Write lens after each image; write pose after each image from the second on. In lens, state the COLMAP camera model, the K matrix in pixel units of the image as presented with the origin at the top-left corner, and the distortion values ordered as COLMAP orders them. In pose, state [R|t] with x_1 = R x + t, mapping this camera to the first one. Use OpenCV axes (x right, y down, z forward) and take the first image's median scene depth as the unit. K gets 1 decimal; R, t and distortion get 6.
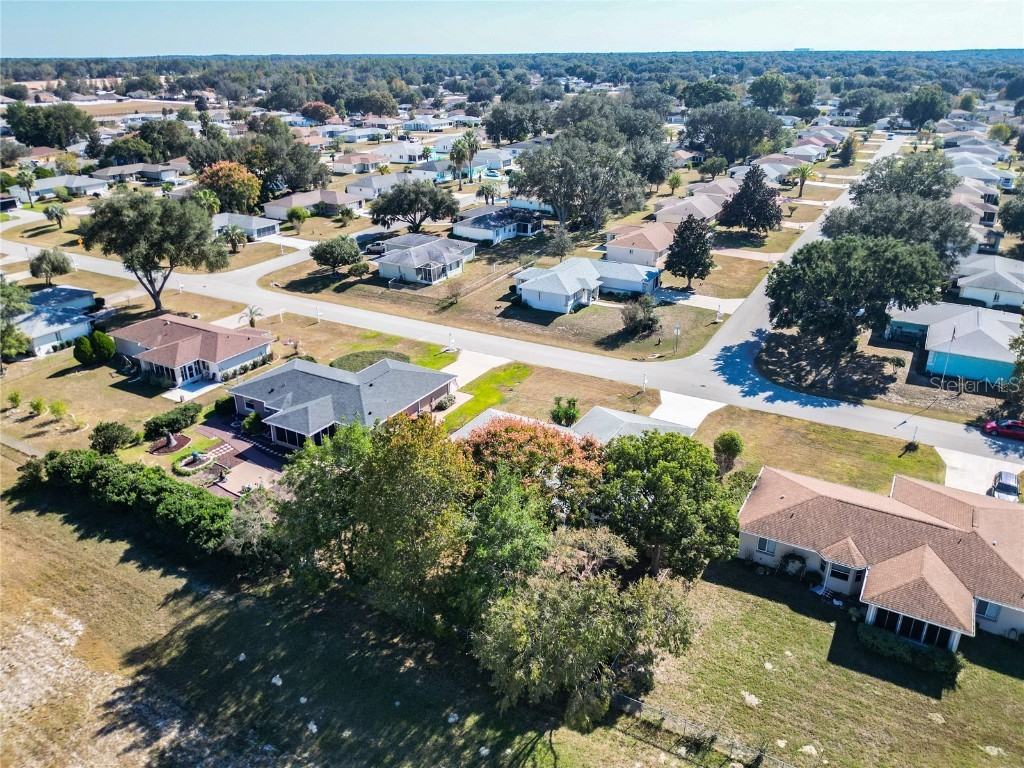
lens RADIAL K [[736.9, 0, 512.0], [0, 736.9, 384.0], [0, 0, 1]] dist [0.051581, -0.078472]
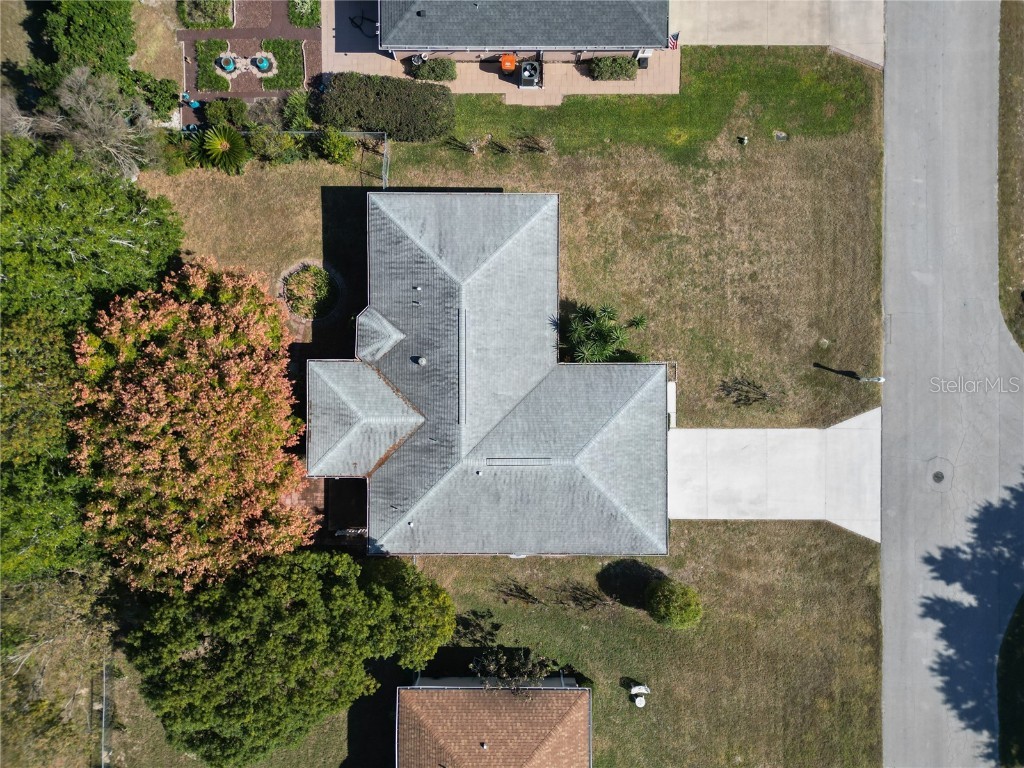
lens RADIAL K [[762.0, 0, 512.0], [0, 762.0, 384.0], [0, 0, 1]] dist [0.052860, -0.052219]
pose [[0.495497, 0.868544, 0.010648, 0.045565], [-0.360648, 0.194564, 0.912183, -0.293443], [0.790199, -0.455824, 0.409645, 0.463303]]
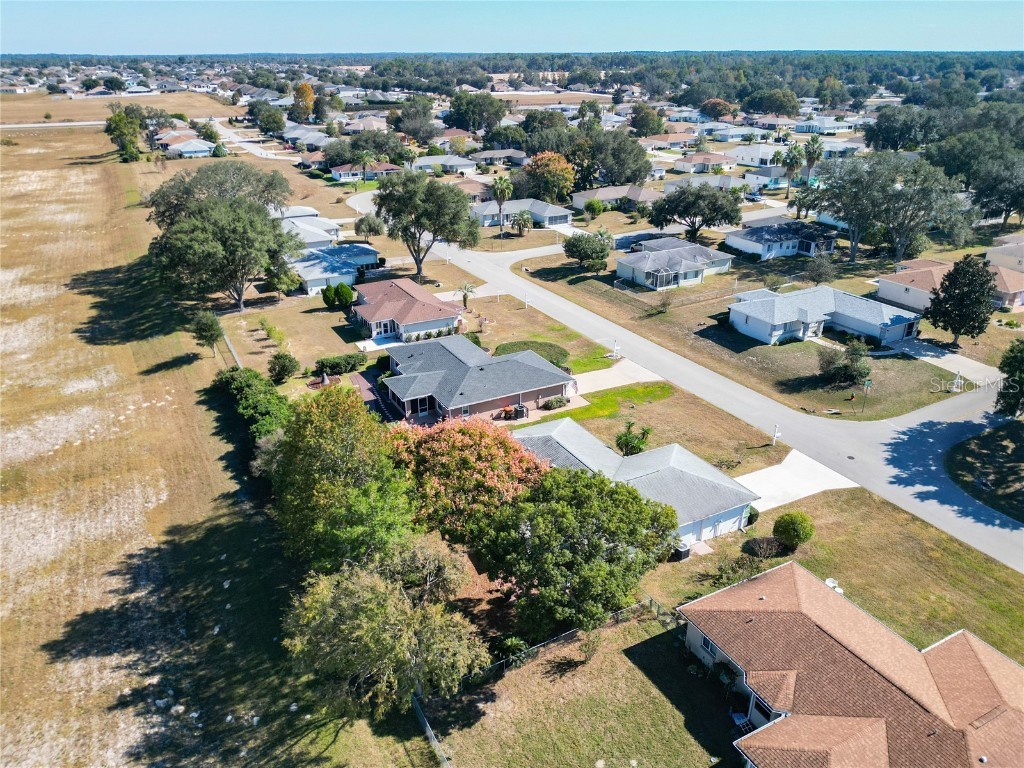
lens RADIAL K [[736.9, 0, 512.0], [0, 736.9, 384.0], [0, 0, 1]] dist [0.051581, -0.078472]
pose [[0.849167, 0.218479, -0.480814, 0.247341], [-0.216485, 0.974414, 0.060432, -0.035847], [0.481715, 0.052772, 0.874737, 0.072377]]
